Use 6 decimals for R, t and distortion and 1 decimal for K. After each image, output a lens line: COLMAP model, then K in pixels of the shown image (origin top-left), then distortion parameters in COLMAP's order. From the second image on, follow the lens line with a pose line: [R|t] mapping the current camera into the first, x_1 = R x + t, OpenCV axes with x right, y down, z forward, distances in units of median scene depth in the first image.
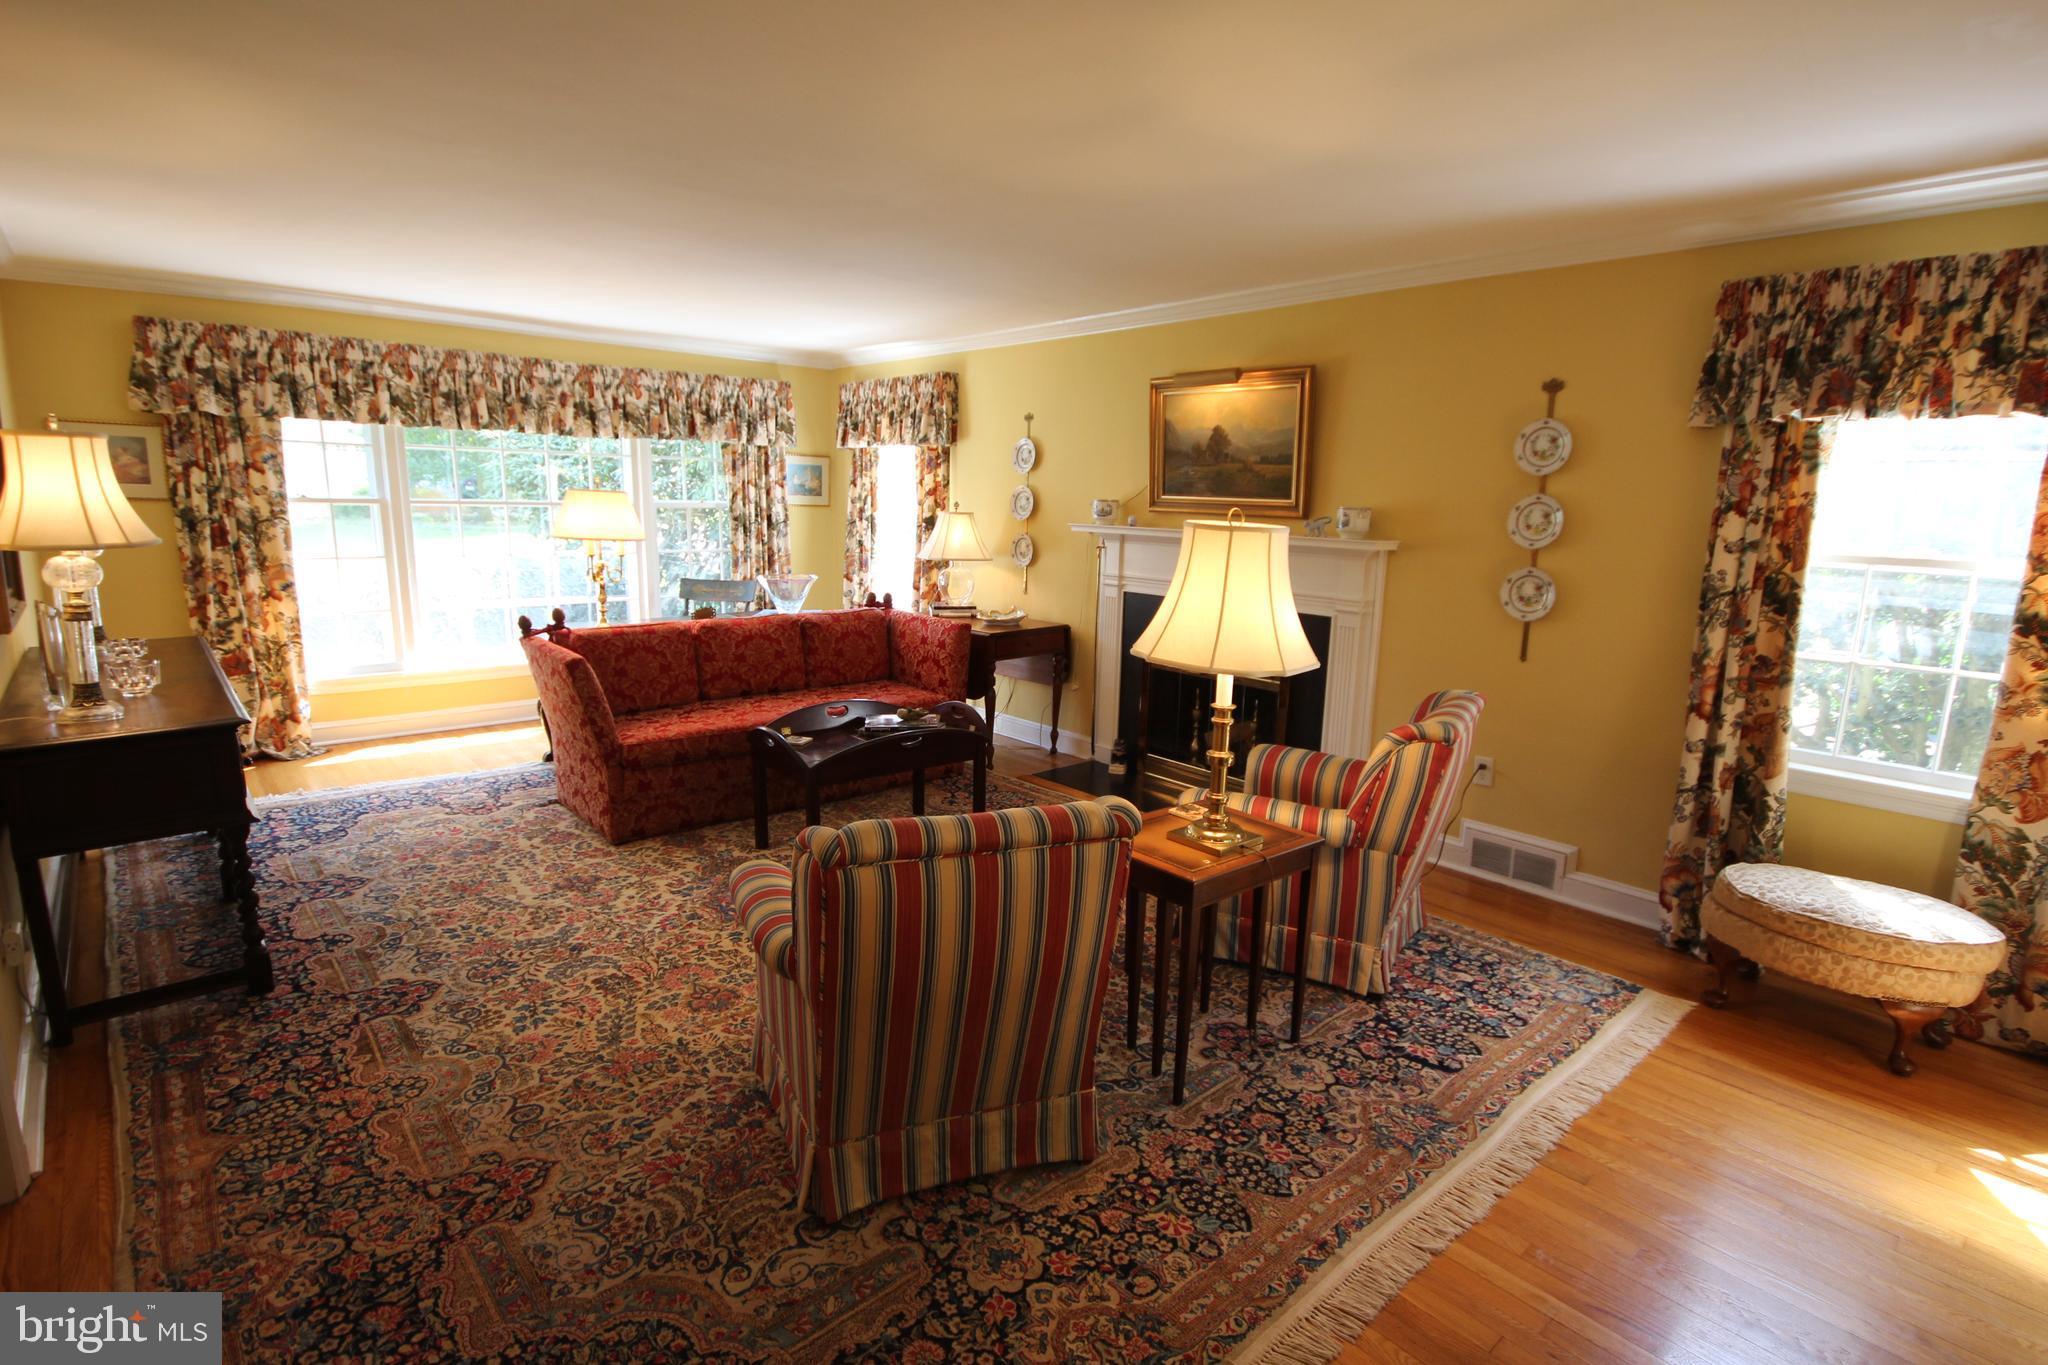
lens RADIAL K [[1031.7, 0, 1046.1], [0, 1031.7, 684.3], [0, 0, 1]] dist [0.001630, 0.008614]
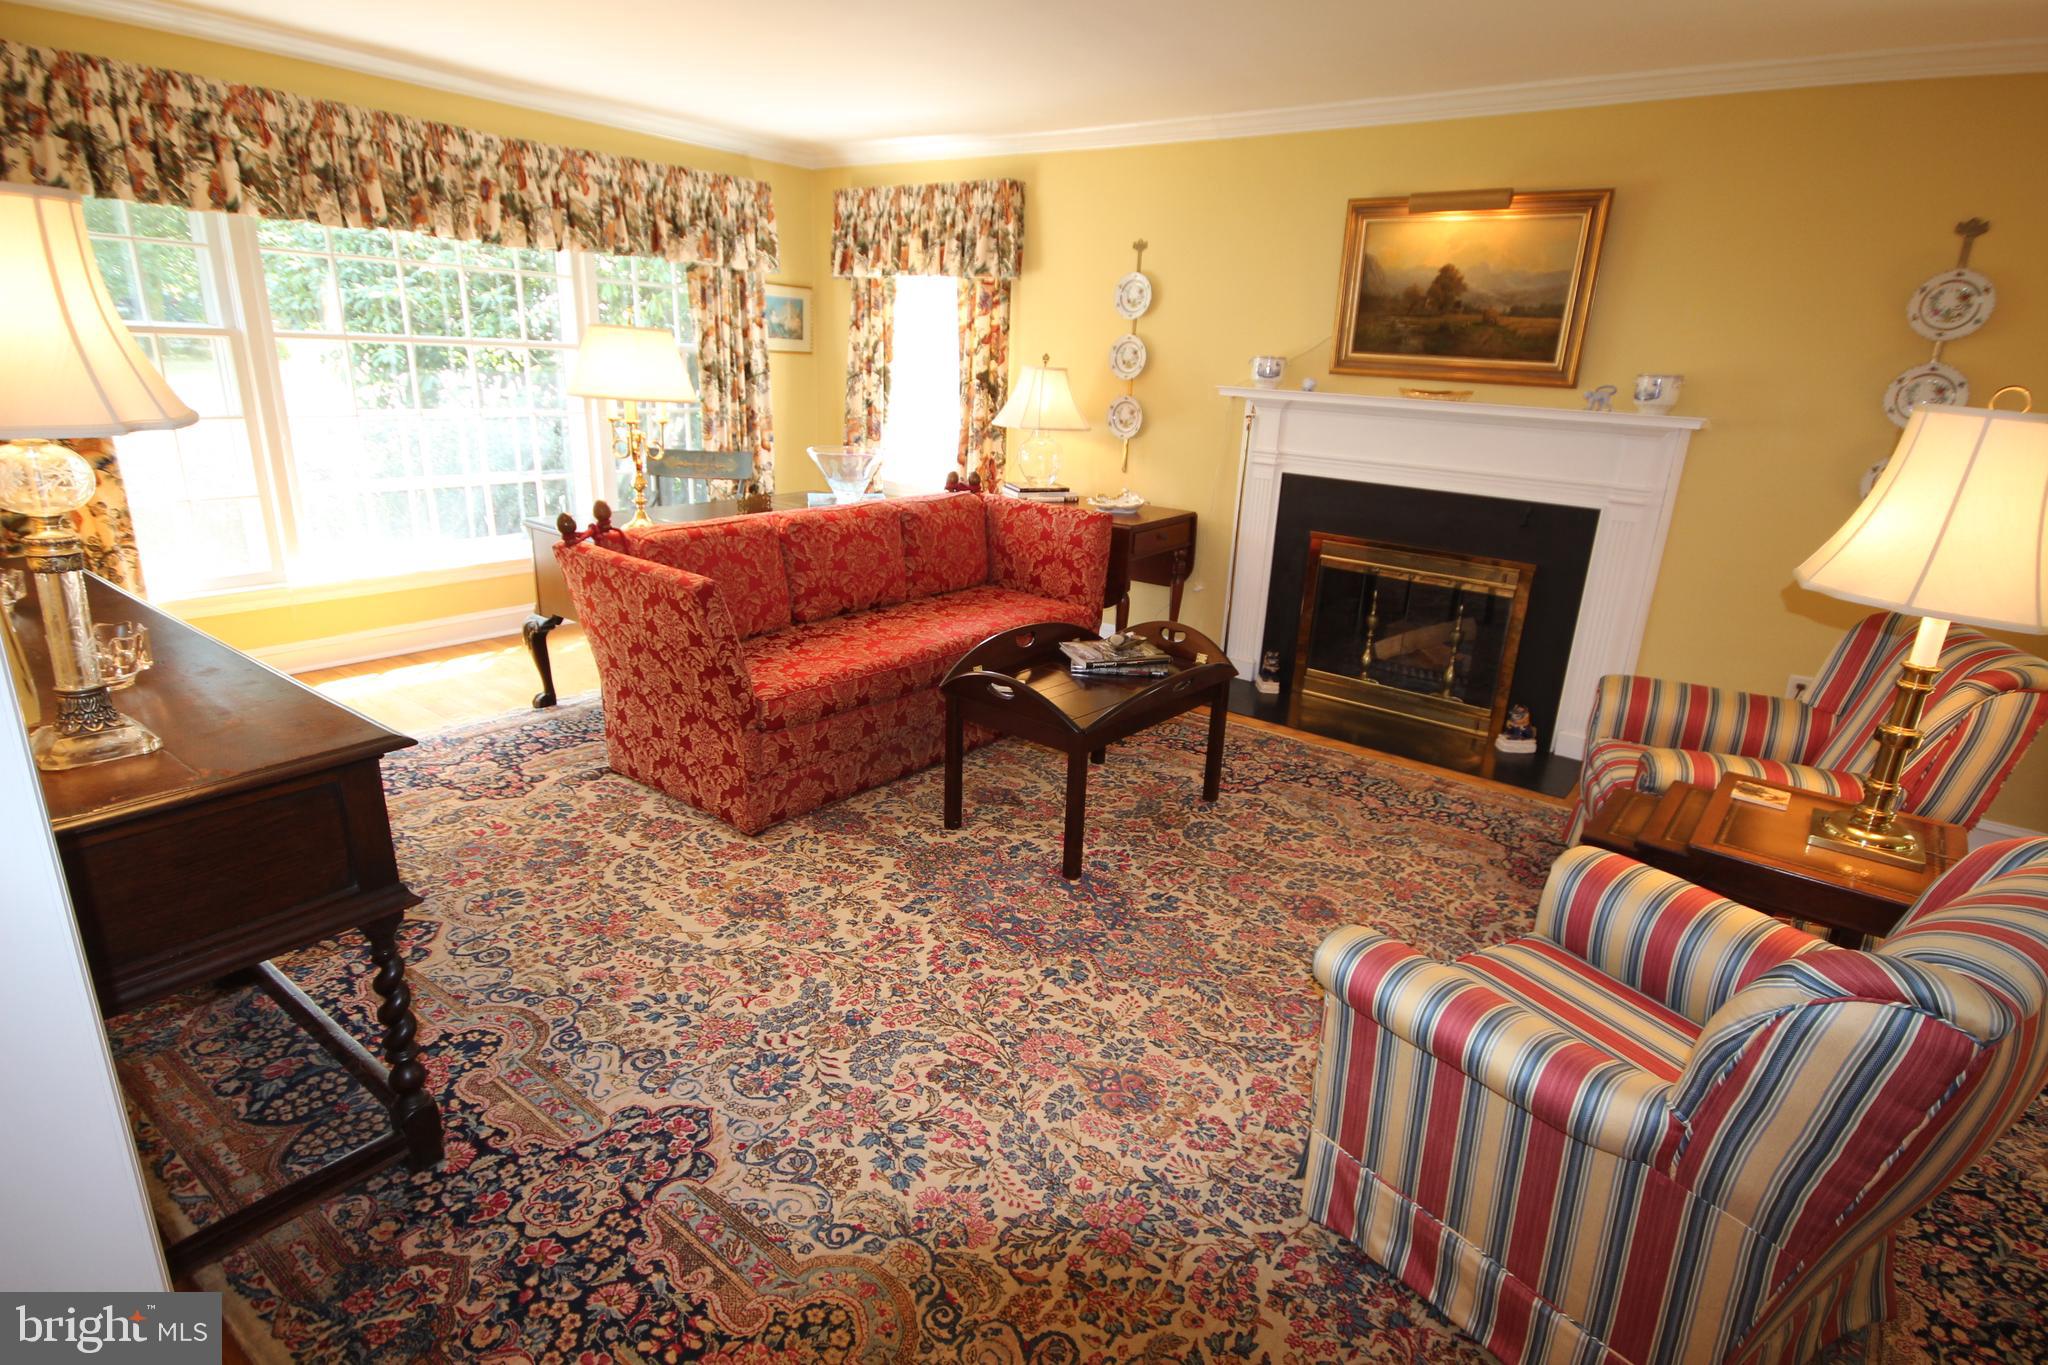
lens RADIAL K [[1076.2, 0, 1047.5], [0, 1076.2, 684.7], [0, 0, 1]] dist [0.025274, -0.014947]
pose [[0.979854, -0.037161, 0.196226, -0.277438], [0.012102, 0.991779, 0.127389, -0.033899], [-0.199347, -0.122448, 0.972249, 0.180890]]
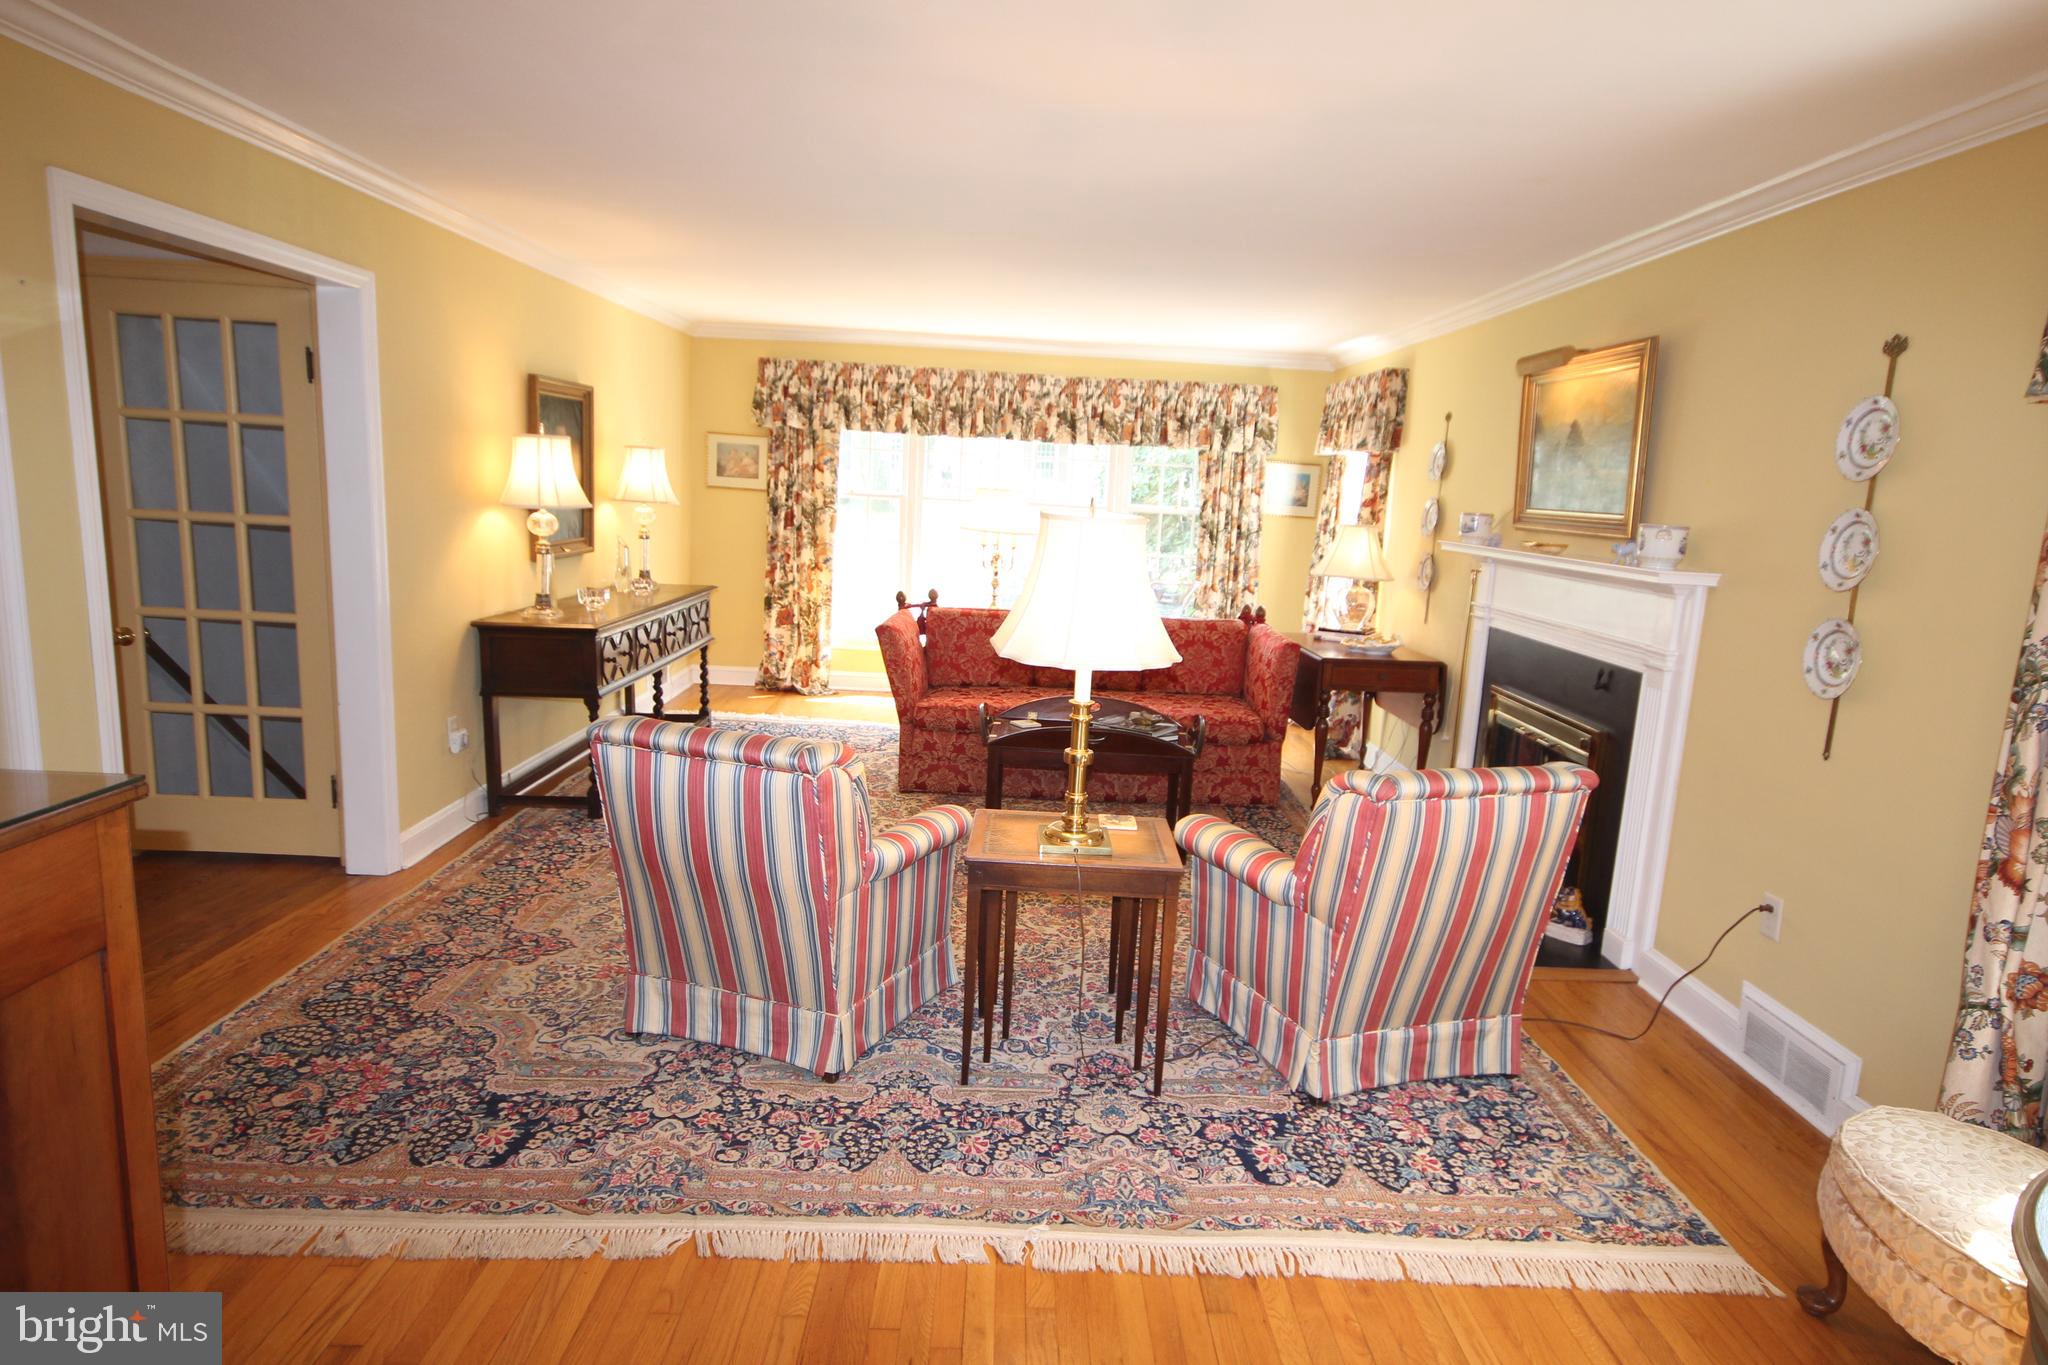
lens RADIAL K [[1183.4, 0, 1024.0], [0, 1183.4, 682.5], [0, 0, 1]] dist [0.012569, 0.000906]
pose [[0.749979, 0.124684, -0.649604, 0.406413], [-0.153341, 0.988093, 0.012619, -0.001690], [0.643443, 0.090146, 0.760168, 0.058131]]
